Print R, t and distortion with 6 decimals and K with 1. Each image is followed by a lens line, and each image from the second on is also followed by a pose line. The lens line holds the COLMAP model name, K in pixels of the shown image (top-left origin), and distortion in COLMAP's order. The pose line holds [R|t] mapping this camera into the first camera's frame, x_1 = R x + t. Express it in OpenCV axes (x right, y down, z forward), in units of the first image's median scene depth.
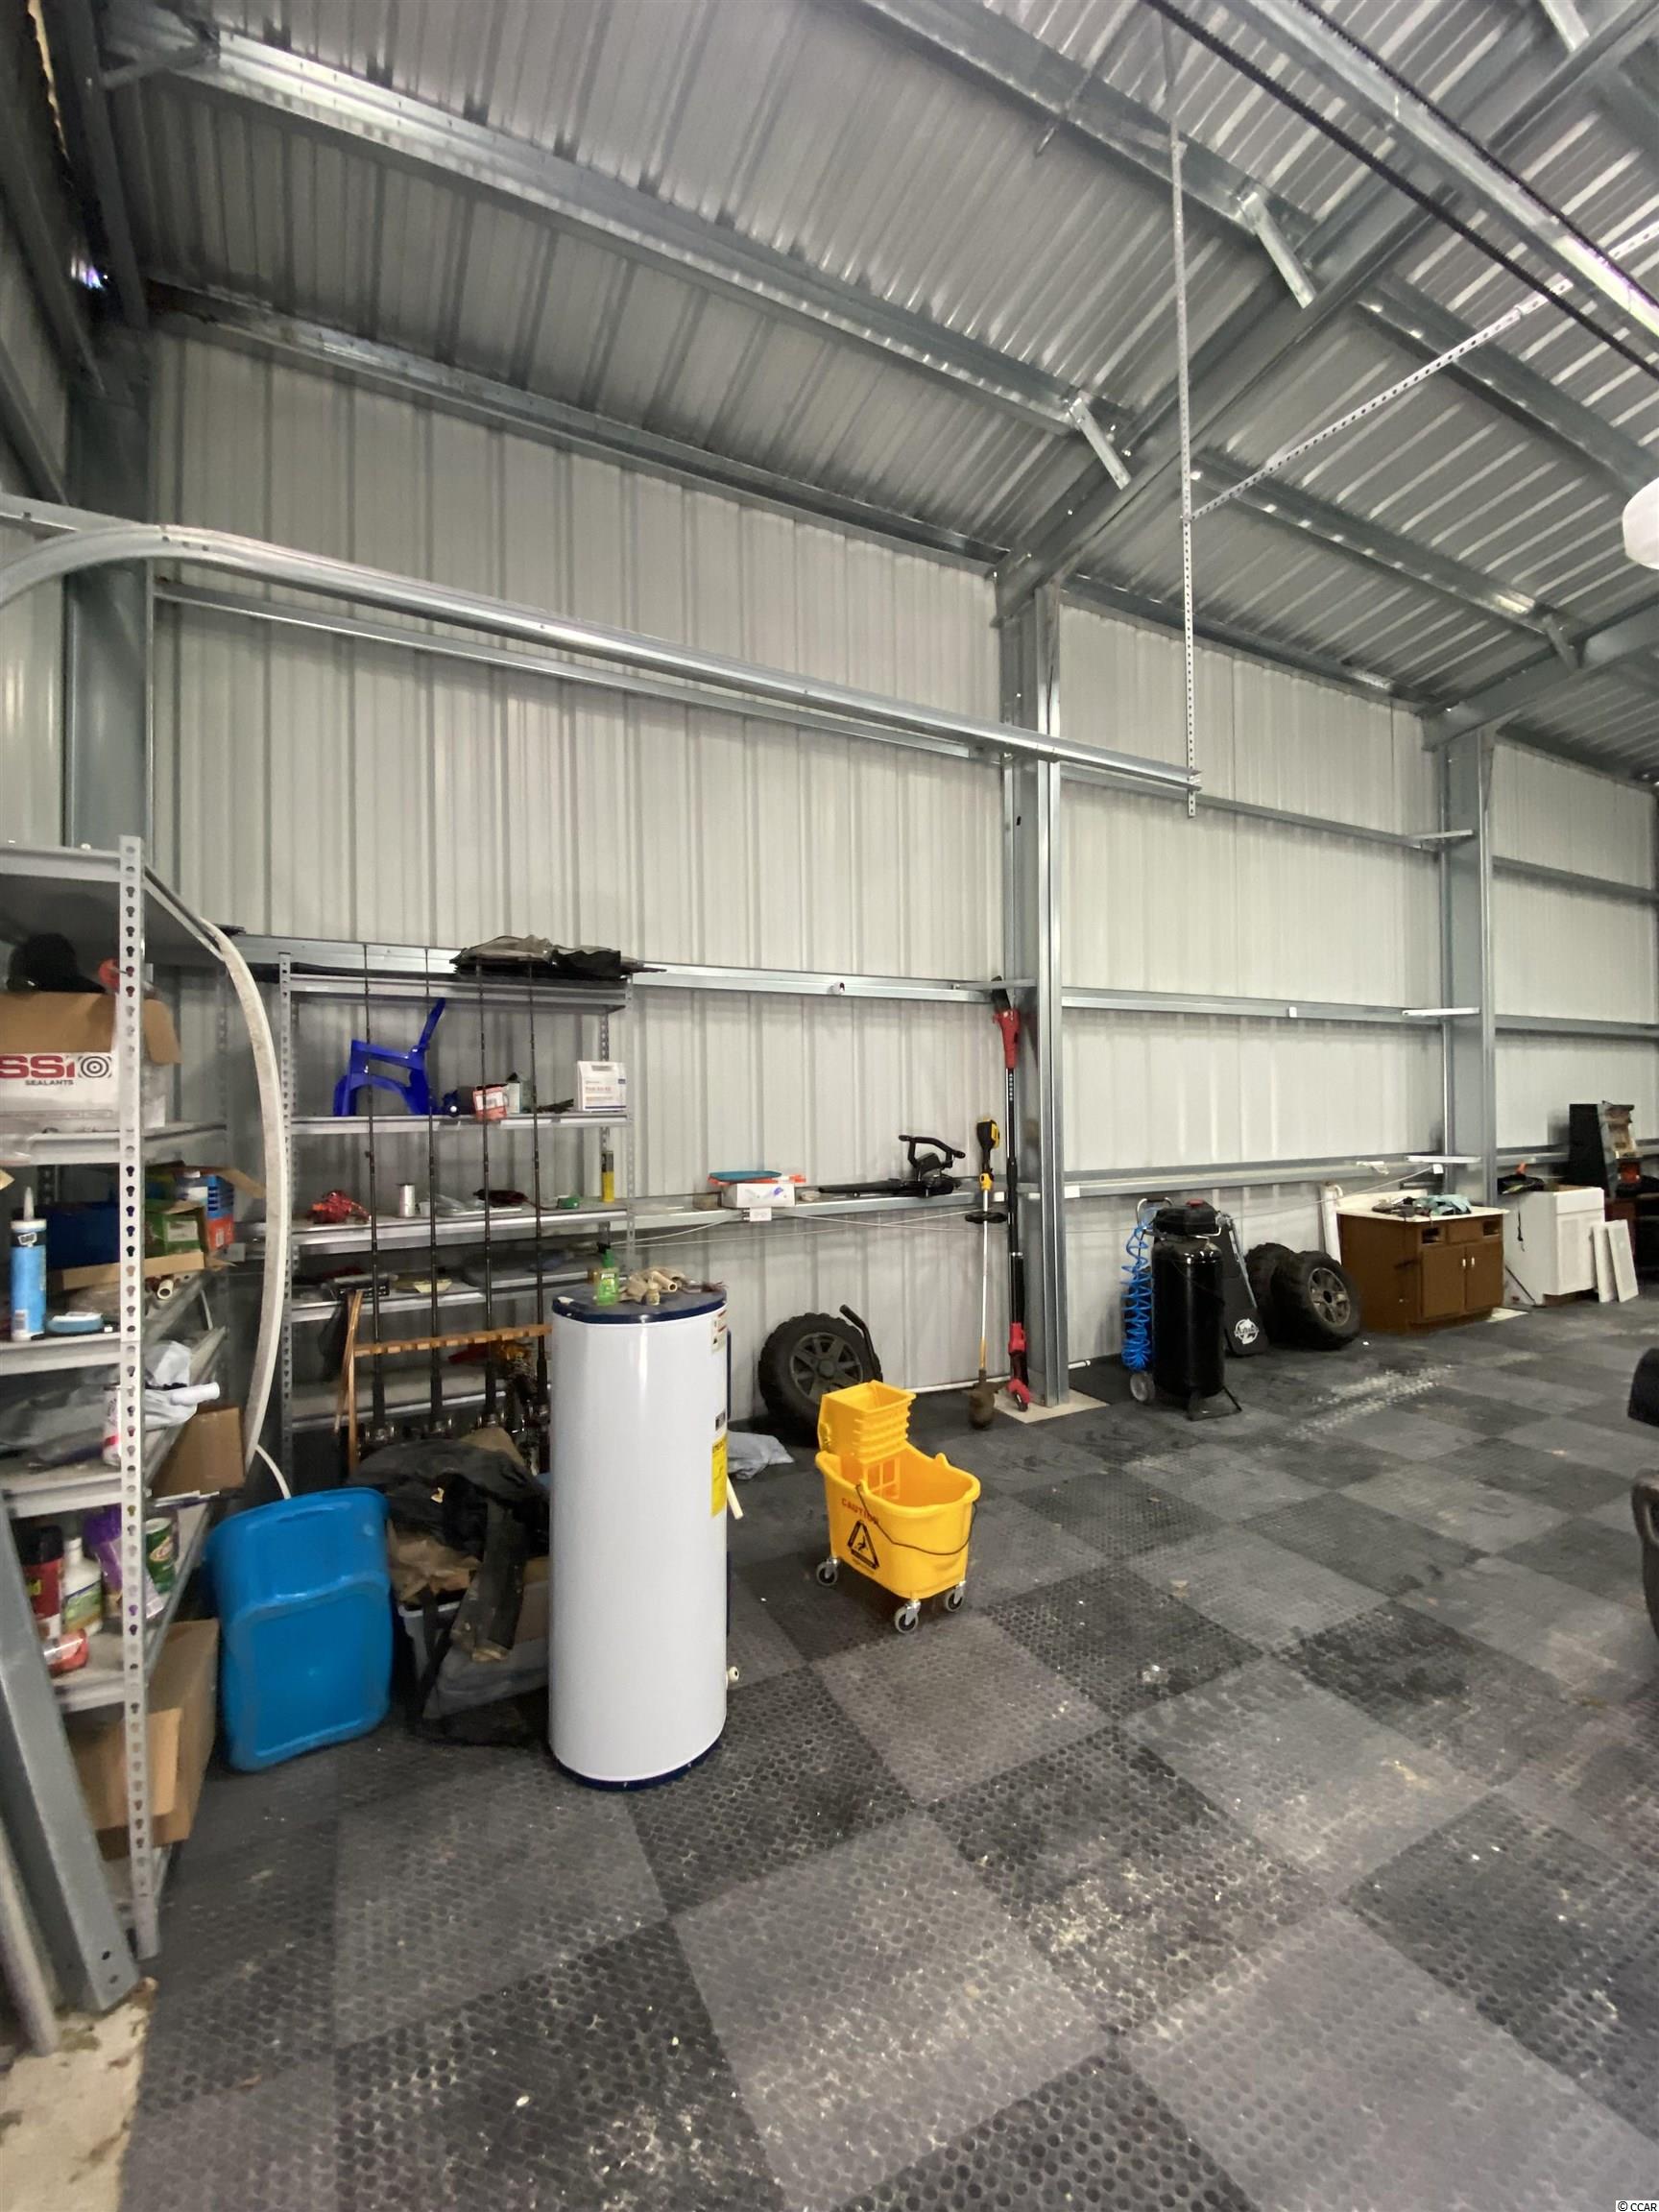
lens RADIAL K [[901.9, 0, 839.6], [0, 901.9, 1101.1], [0, 0, 1]] dist [-0.014486, -0.004379]
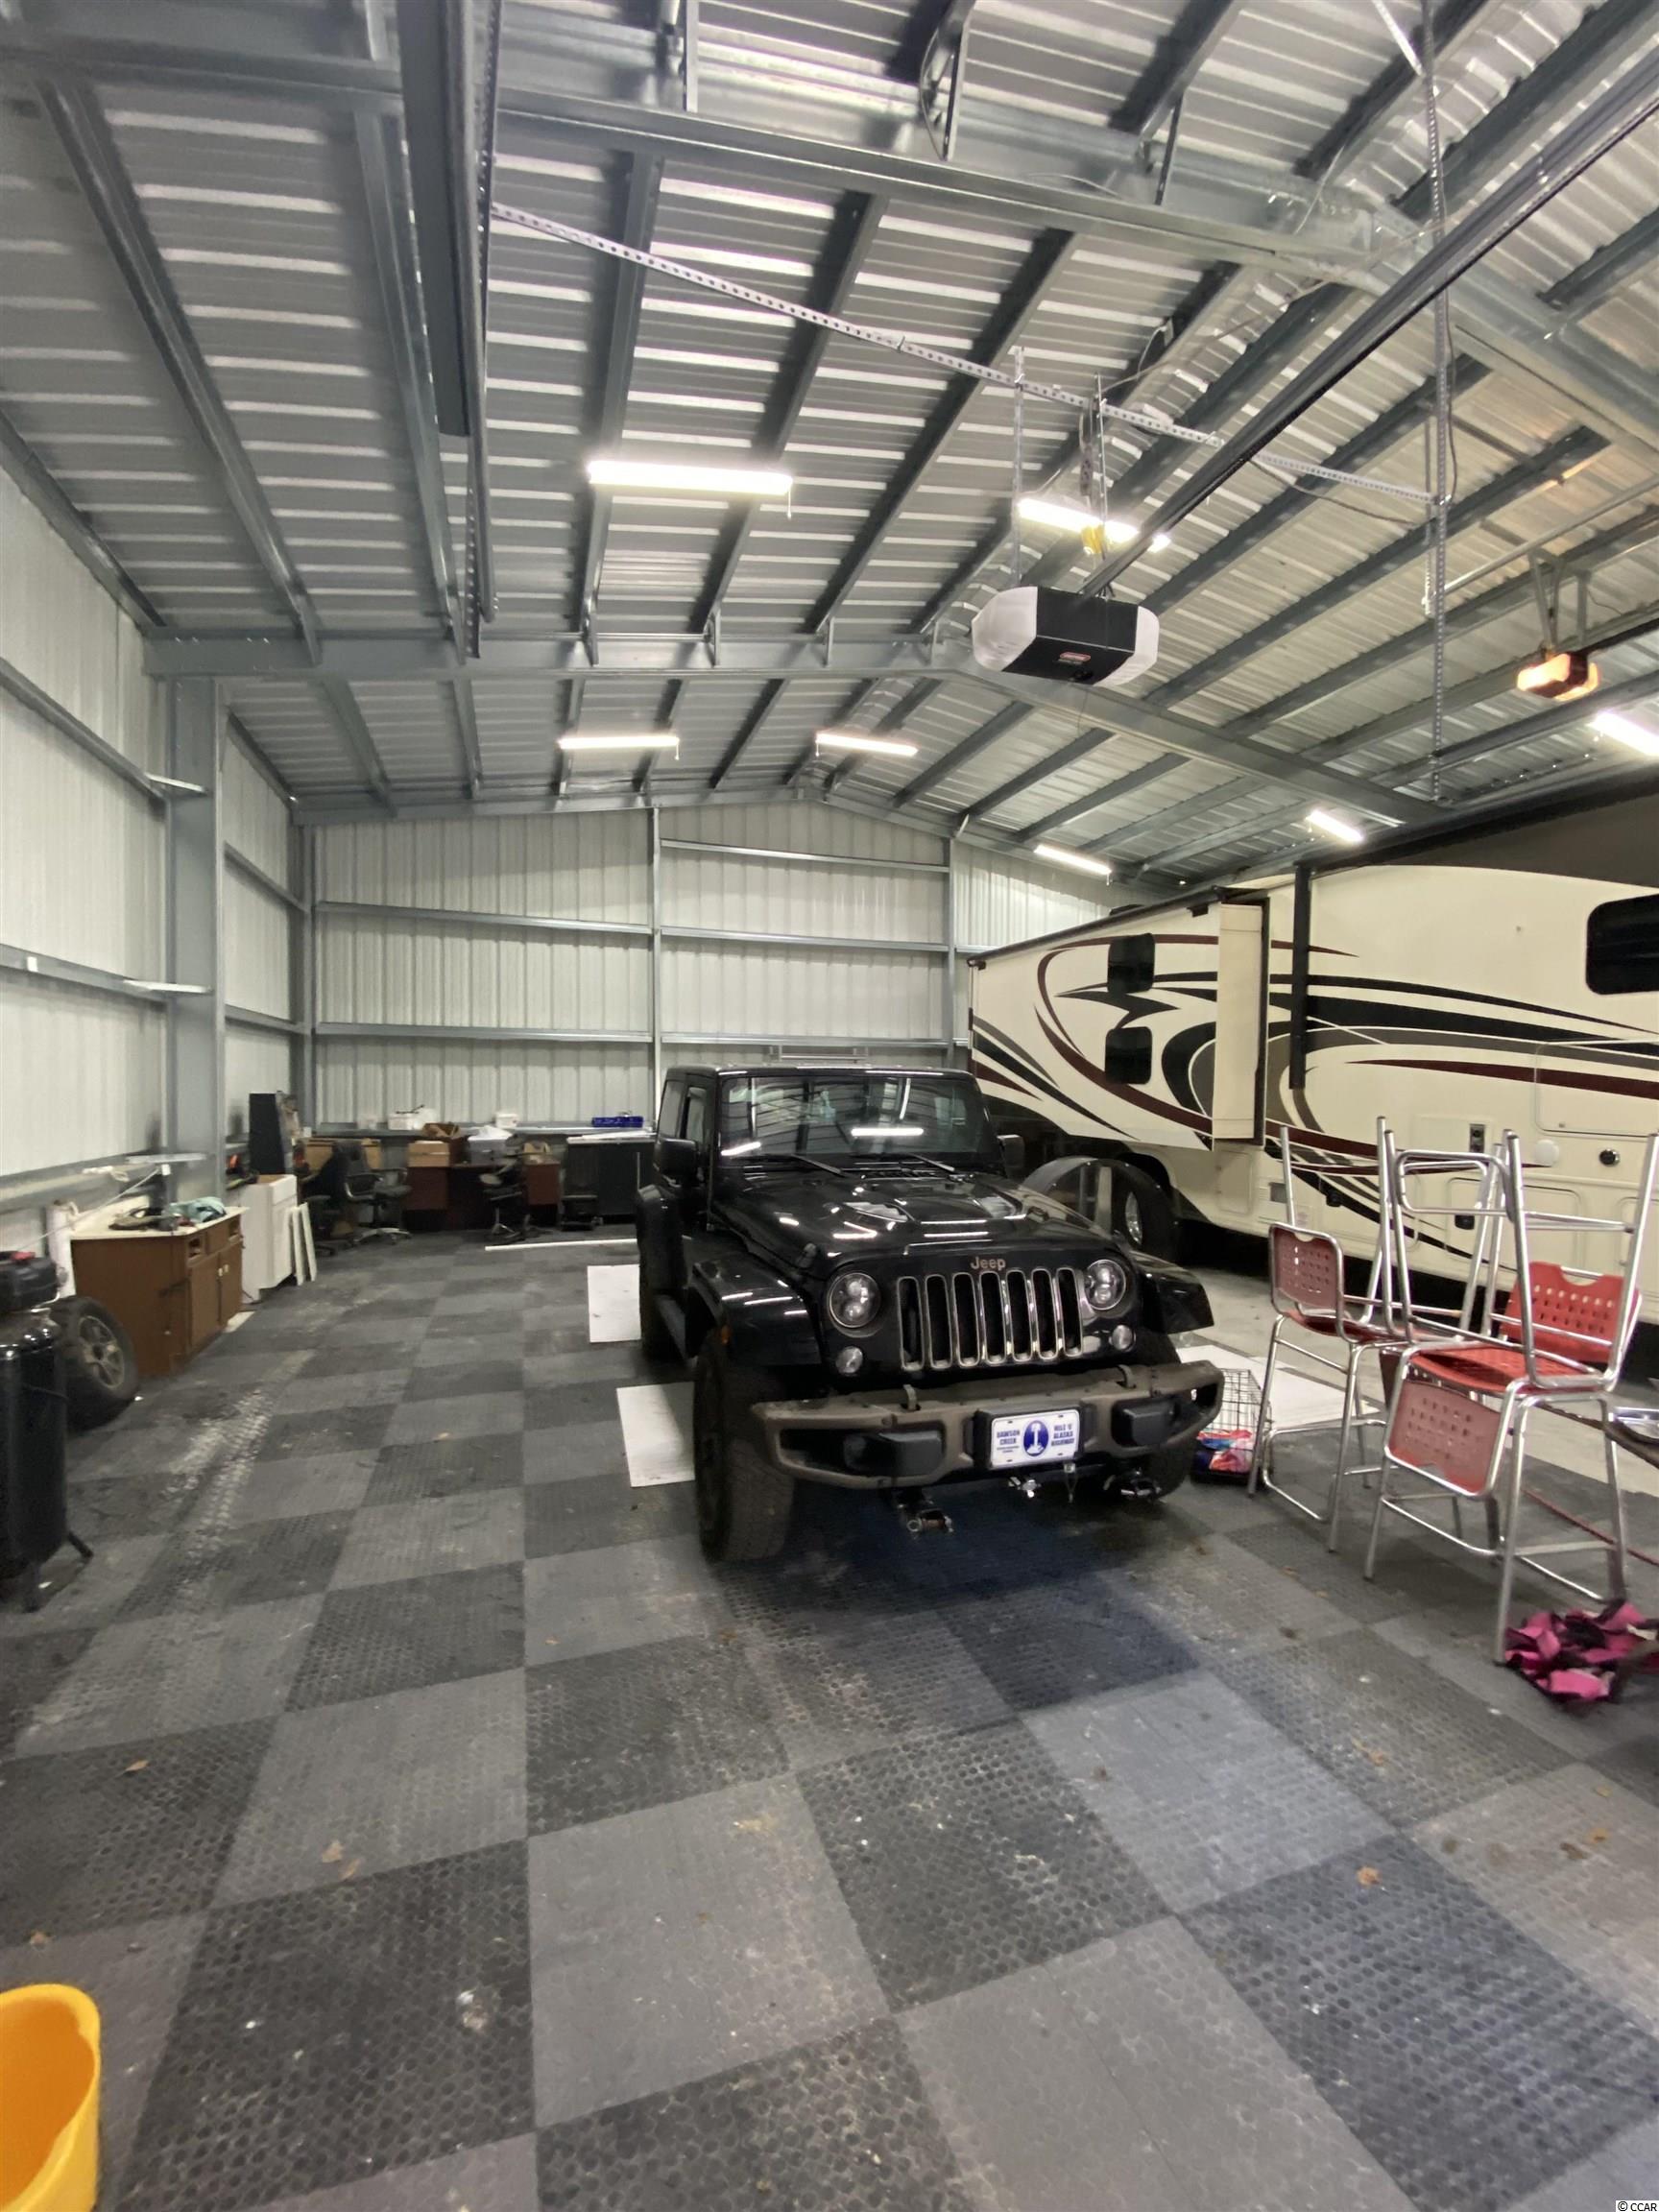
lens RADIAL K [[901.9, 0, 817.8], [0, 901.9, 1095.3], [0, 0, 1]] dist [-0.014486, -0.004379]
pose [[0.154246, -0.008114, 0.987999, -0.112870], [0.002844, 0.999966, 0.007768, -0.000537], [-0.988028, 0.001612, 0.154264, 0.352676]]
